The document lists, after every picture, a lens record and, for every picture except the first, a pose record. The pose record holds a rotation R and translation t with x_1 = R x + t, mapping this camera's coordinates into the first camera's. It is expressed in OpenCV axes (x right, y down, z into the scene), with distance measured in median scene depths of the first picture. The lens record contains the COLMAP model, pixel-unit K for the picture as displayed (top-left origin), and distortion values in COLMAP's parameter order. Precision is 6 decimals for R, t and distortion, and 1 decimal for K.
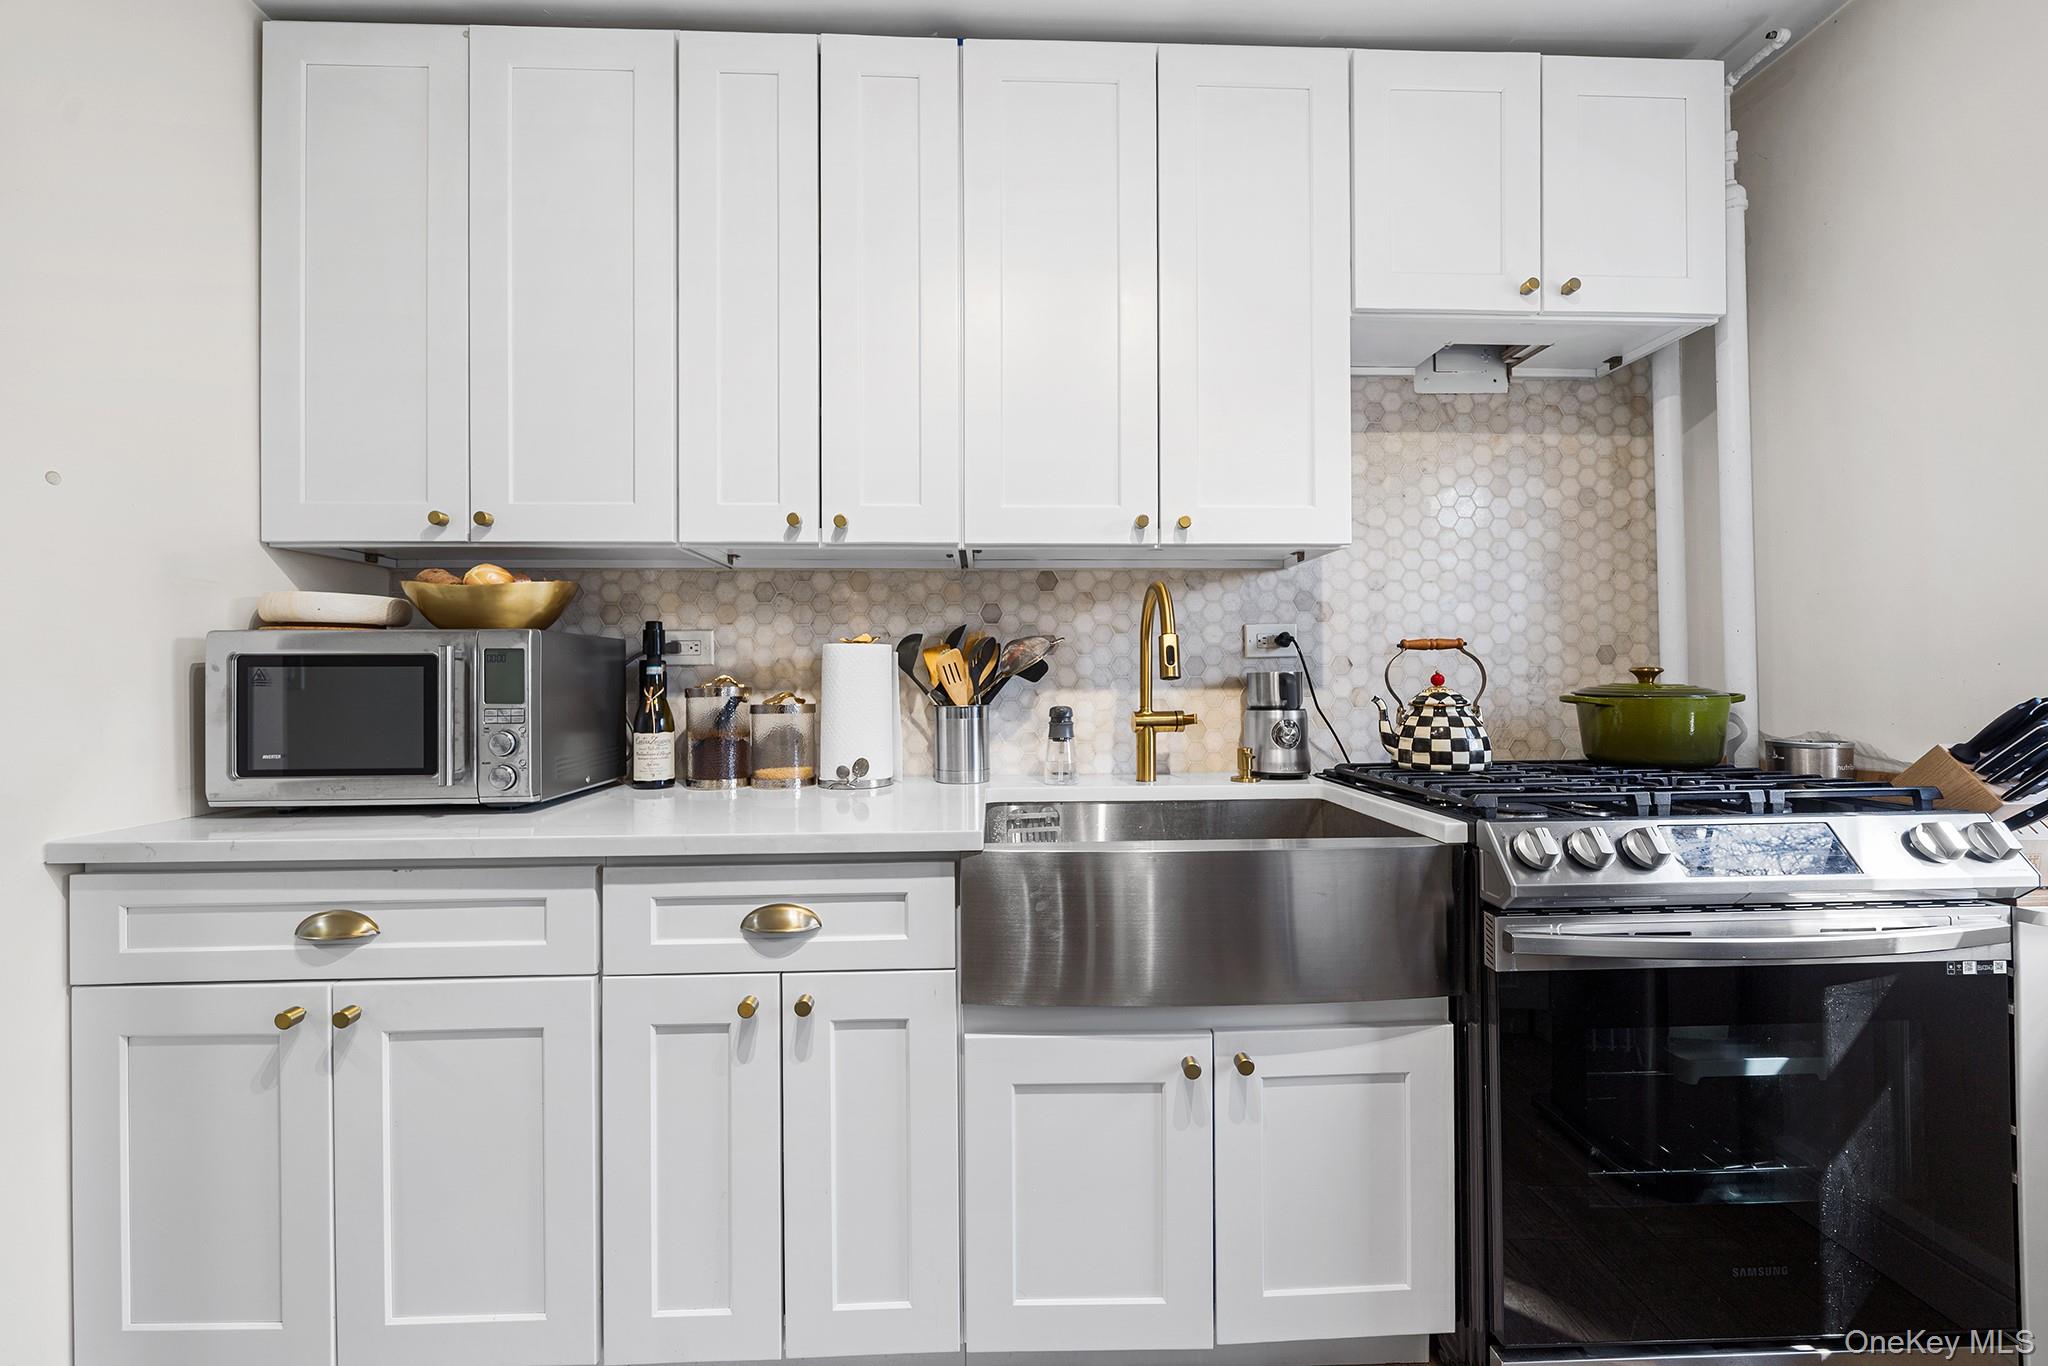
lens RADIAL K [[787.8, 0, 1015.1], [0, 787.8, 678.0], [0, 0, 1]] dist [-0.001044, -0.000432]
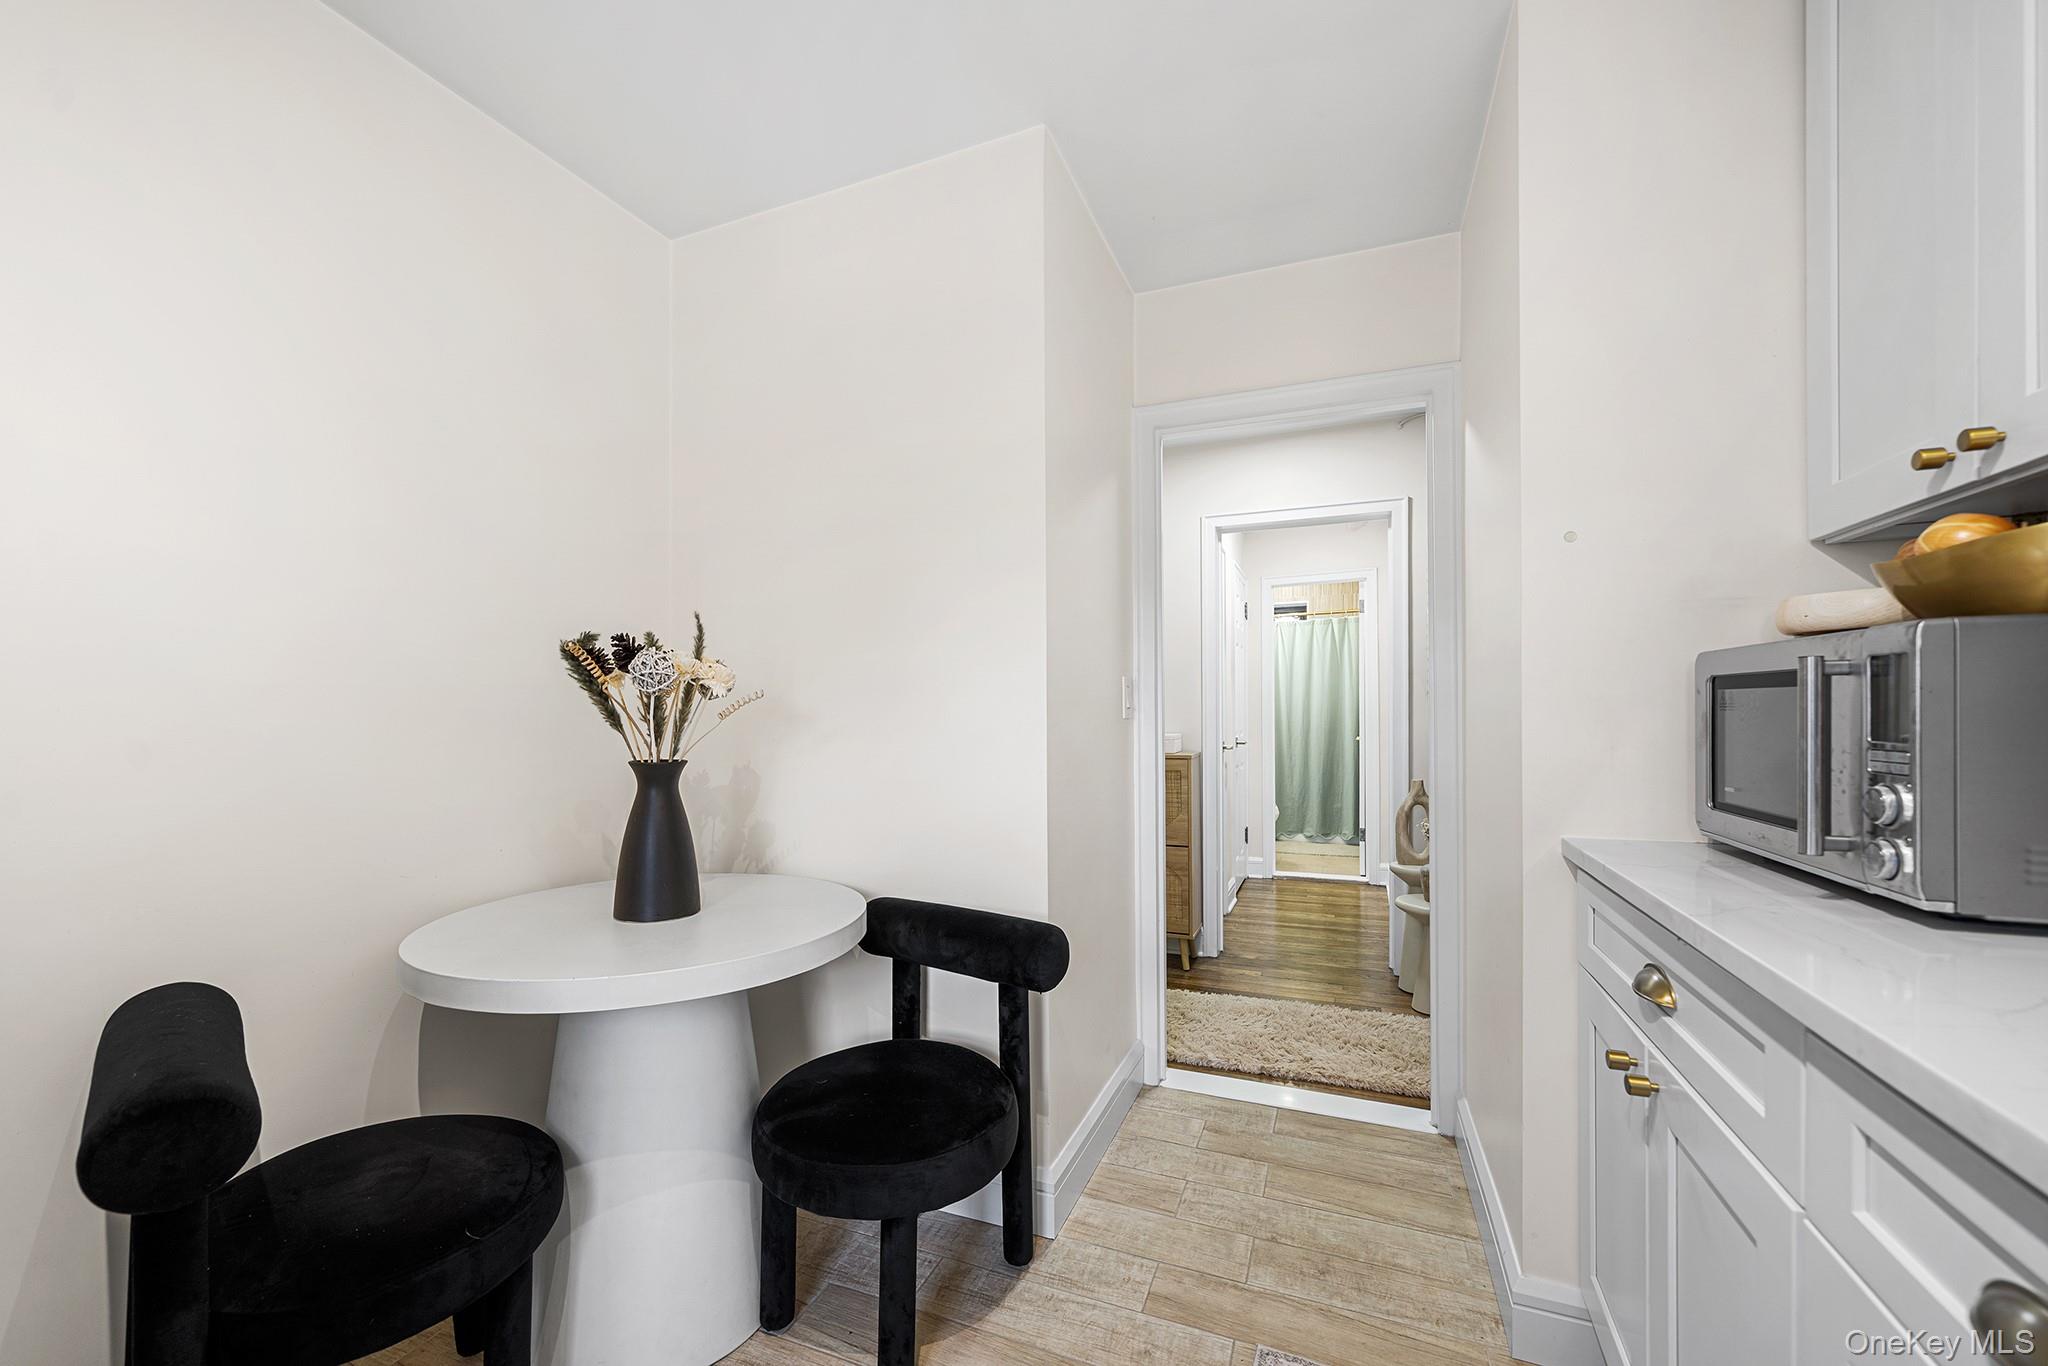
lens RADIAL K [[817.3, 0, 1020.2], [0, 817.3, 710.3], [0, 0, 1]] dist [-0.001759, -0.000158]
pose [[-0.411162, 0.005988, -0.911543, 0.147349], [0.007914, 0.999964, 0.002999, 0.000134], [0.911528, -0.005980, -0.411194, 0.421527]]
